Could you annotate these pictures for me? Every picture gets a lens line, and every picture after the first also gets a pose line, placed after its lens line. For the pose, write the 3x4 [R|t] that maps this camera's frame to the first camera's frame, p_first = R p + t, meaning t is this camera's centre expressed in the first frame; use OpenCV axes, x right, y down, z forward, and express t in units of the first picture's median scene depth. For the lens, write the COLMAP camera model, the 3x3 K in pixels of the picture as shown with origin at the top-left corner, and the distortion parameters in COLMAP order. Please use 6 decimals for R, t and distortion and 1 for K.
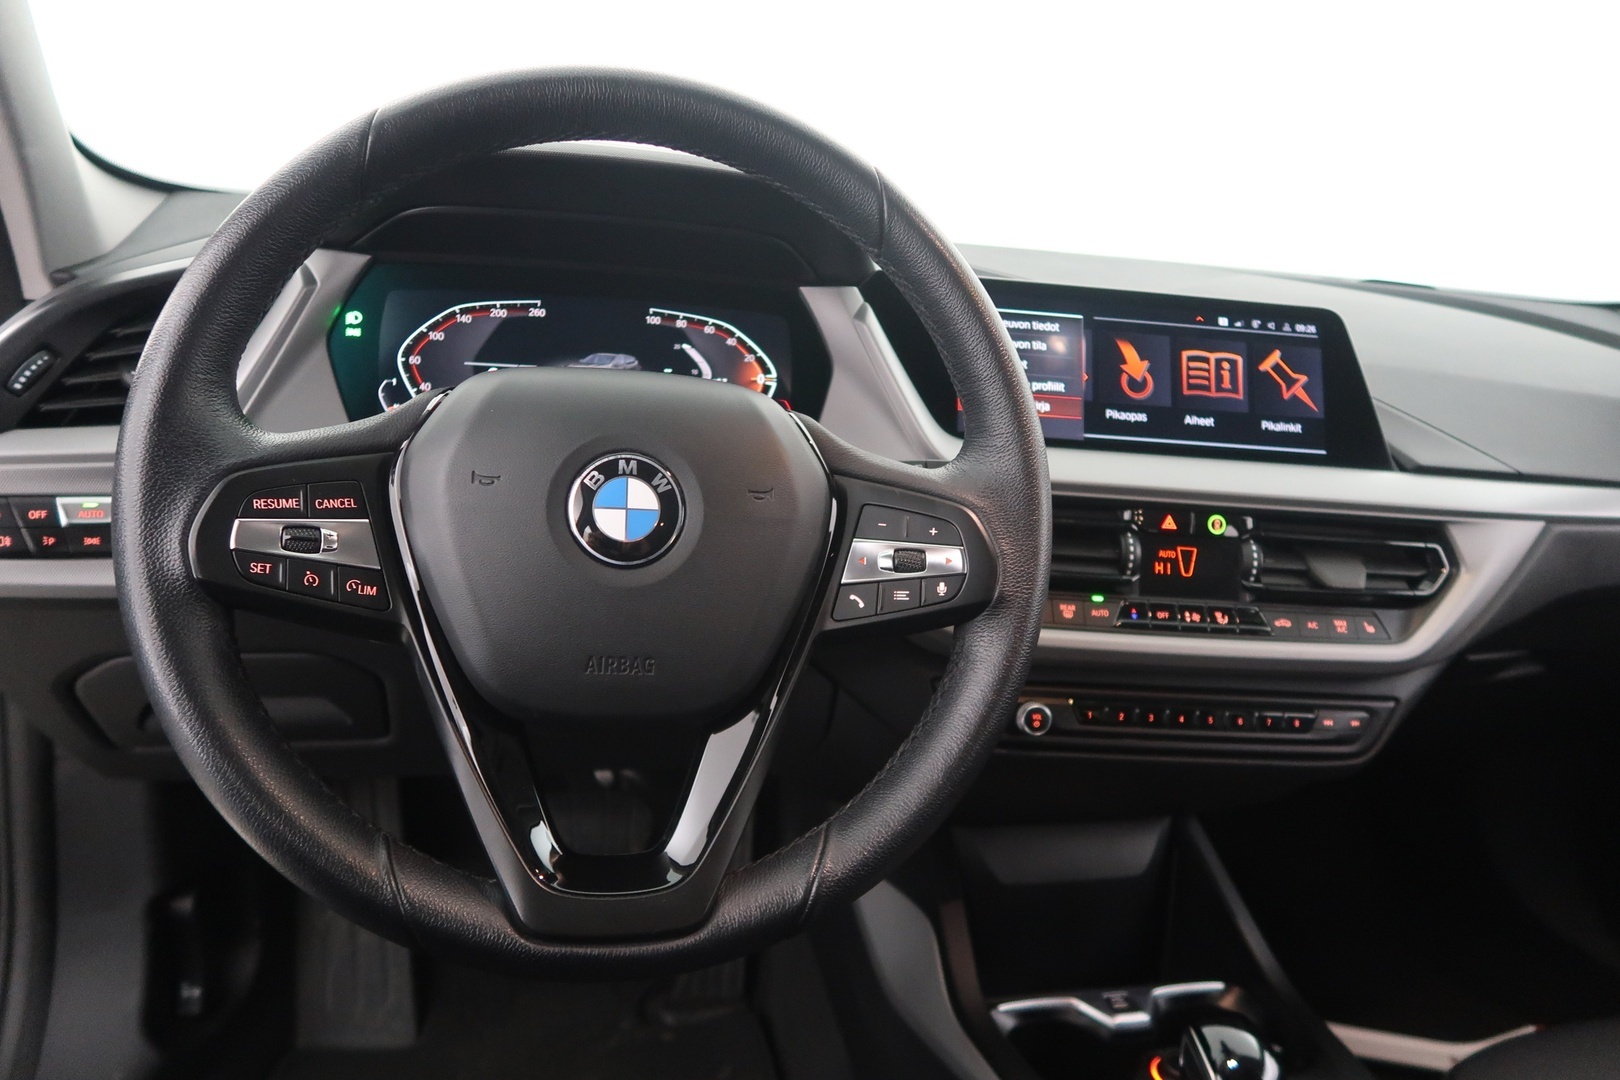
lens RADIAL K [[1162.1, 0, 816.1], [0, 1162.1, 548.4], [0, 0, 1]] dist [-0.003916, -0.004054]
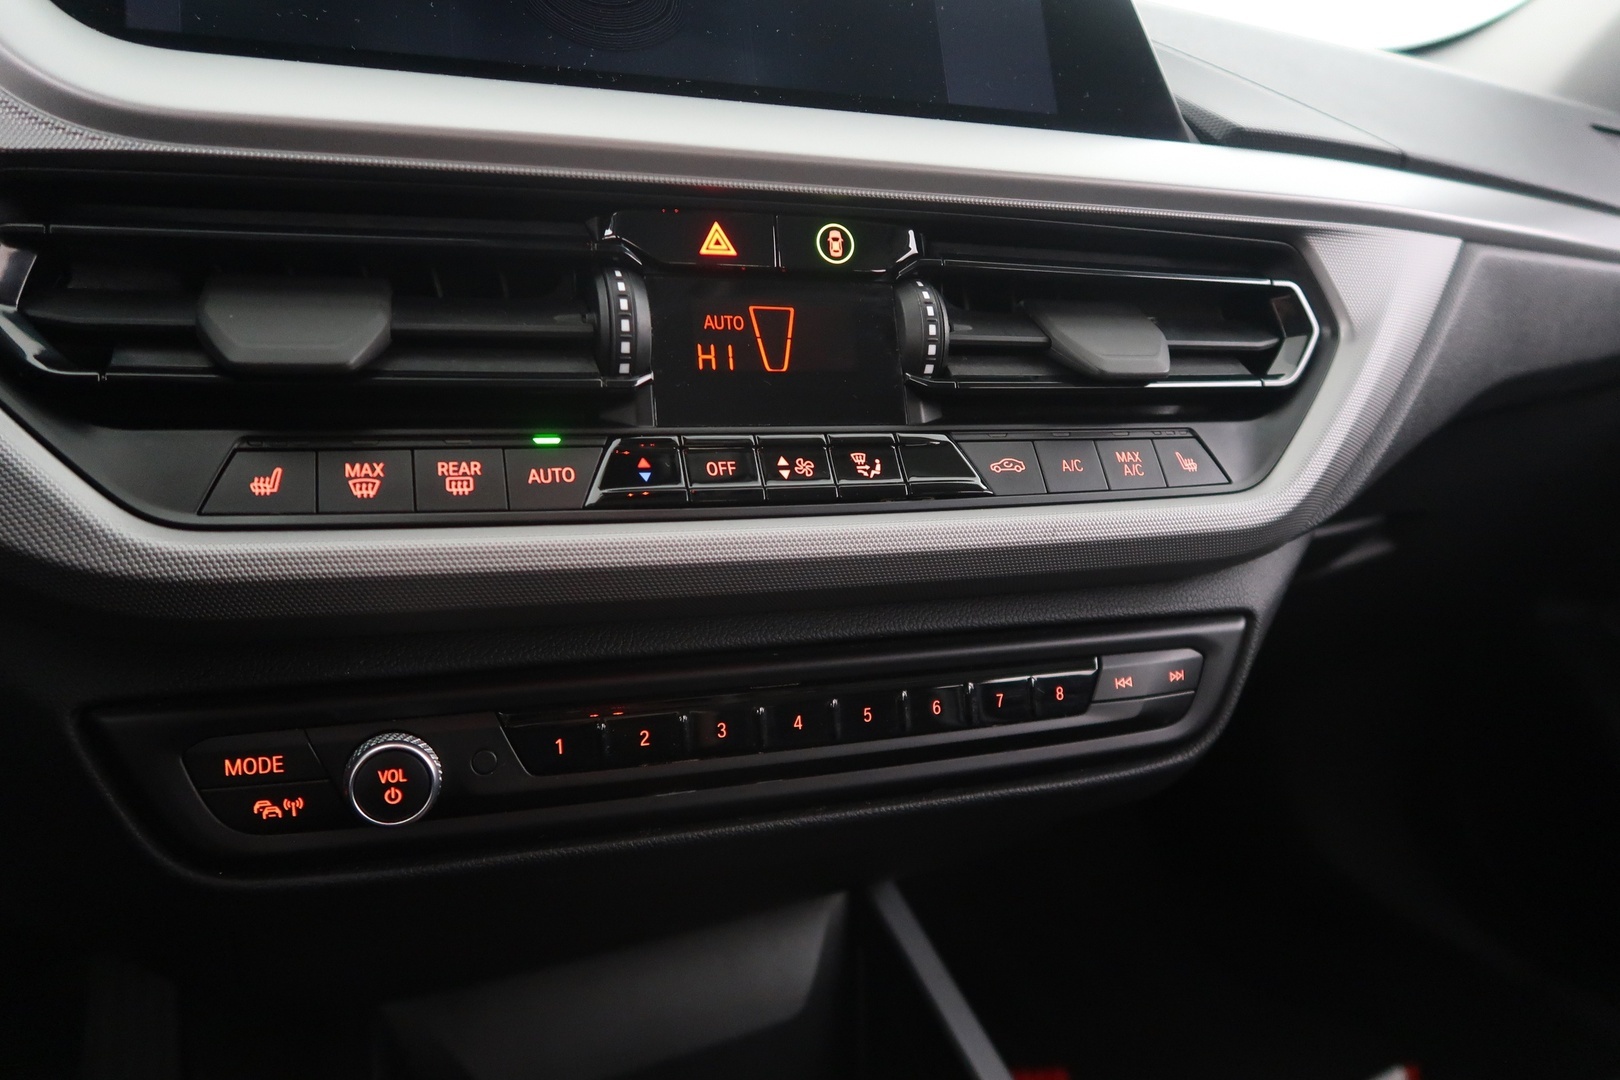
lens RADIAL K [[1162.1, 0, 807.6], [0, 1162.1, 542.0], [0, 0, 1]] dist [-0.003916, -0.004054]
pose [[0.970865, -0.104447, 0.215667, 0.237061], [0.102485, 0.994528, 0.020289, 0.076499], [-0.216606, 0.002405, 0.976256, 0.602581]]
